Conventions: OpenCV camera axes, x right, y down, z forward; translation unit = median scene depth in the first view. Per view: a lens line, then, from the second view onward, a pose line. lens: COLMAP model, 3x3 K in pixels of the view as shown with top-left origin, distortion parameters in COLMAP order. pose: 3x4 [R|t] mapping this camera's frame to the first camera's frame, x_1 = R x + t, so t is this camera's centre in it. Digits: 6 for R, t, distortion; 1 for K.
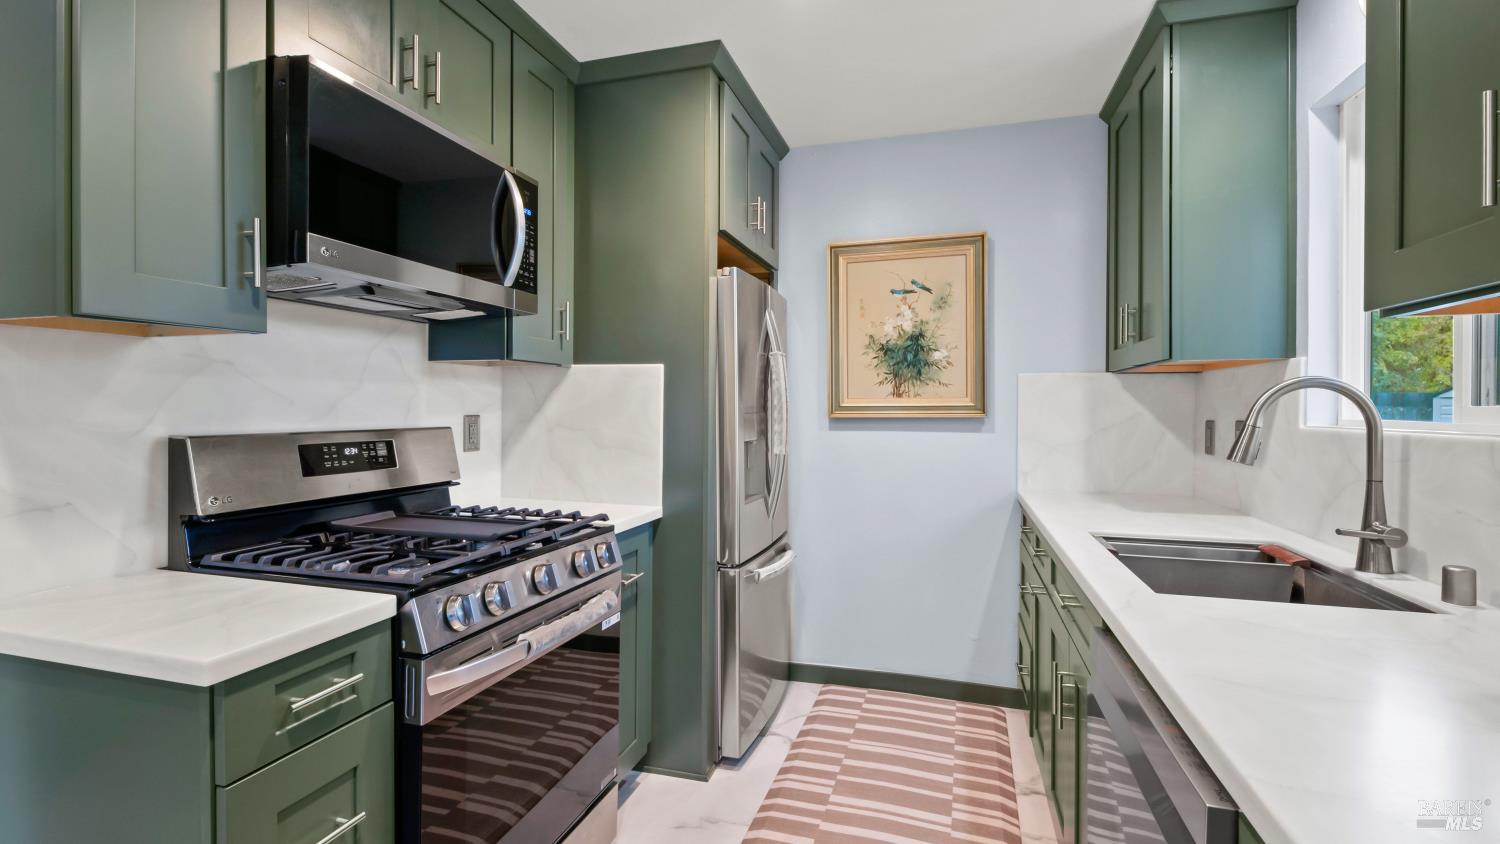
lens RADIAL K [[678.9, 0, 741.7], [0, 678.9, 414.5], [0, 0, 1]] dist [0.010279, -0.005305]
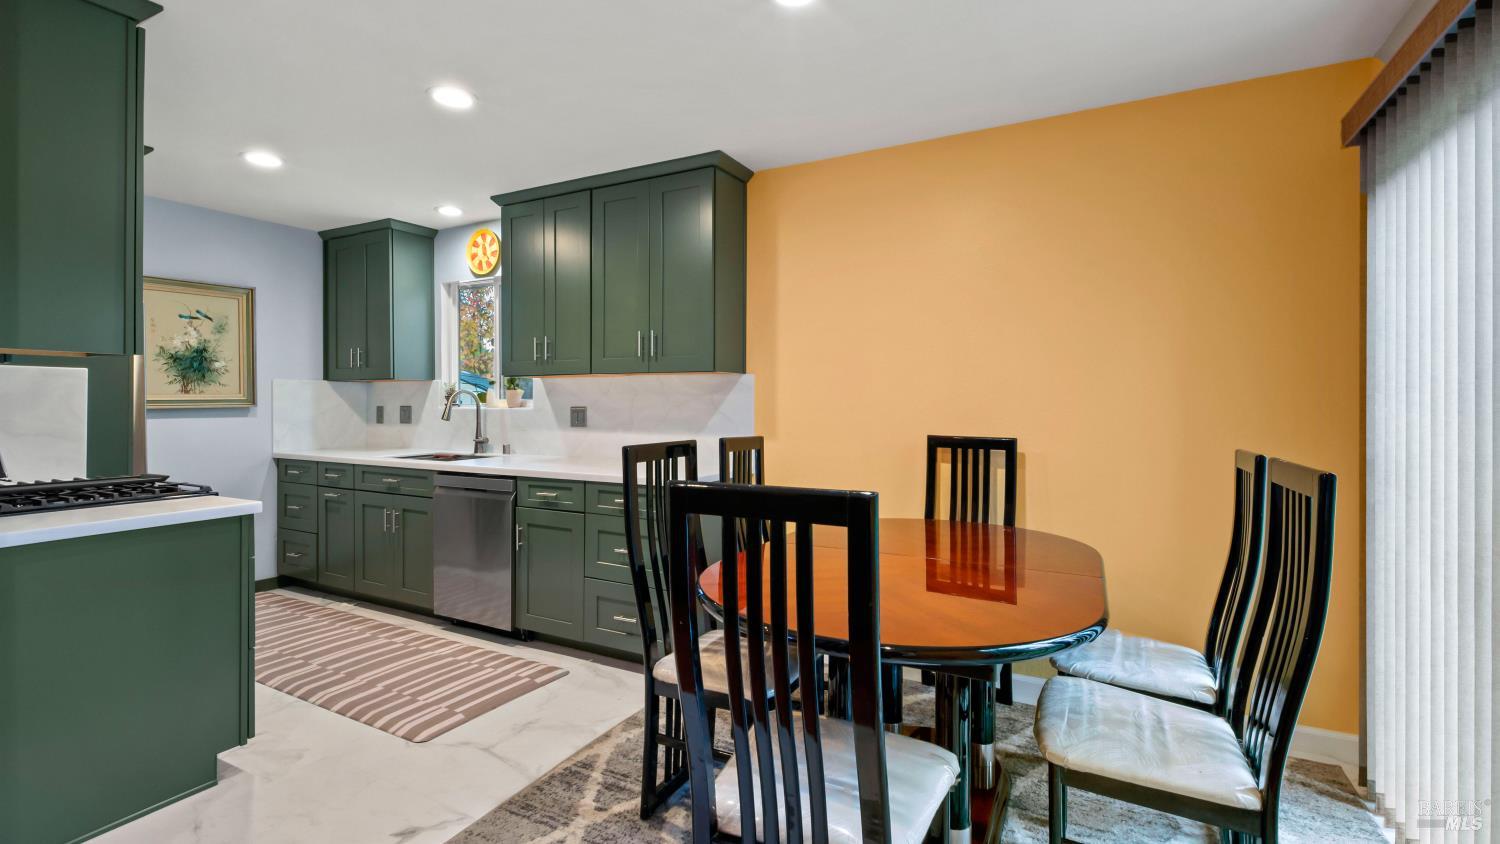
lens RADIAL K [[678.9, 0, 748.1], [0, 678.9, 410.5], [0, 0, 1]] dist [0.010279, -0.005305]
pose [[0.203444, -0.016261, 0.978952, -0.973007], [0.017044, 0.999769, 0.013065, 0.011487], [-0.978938, 0.014027, 0.203674, -0.431260]]
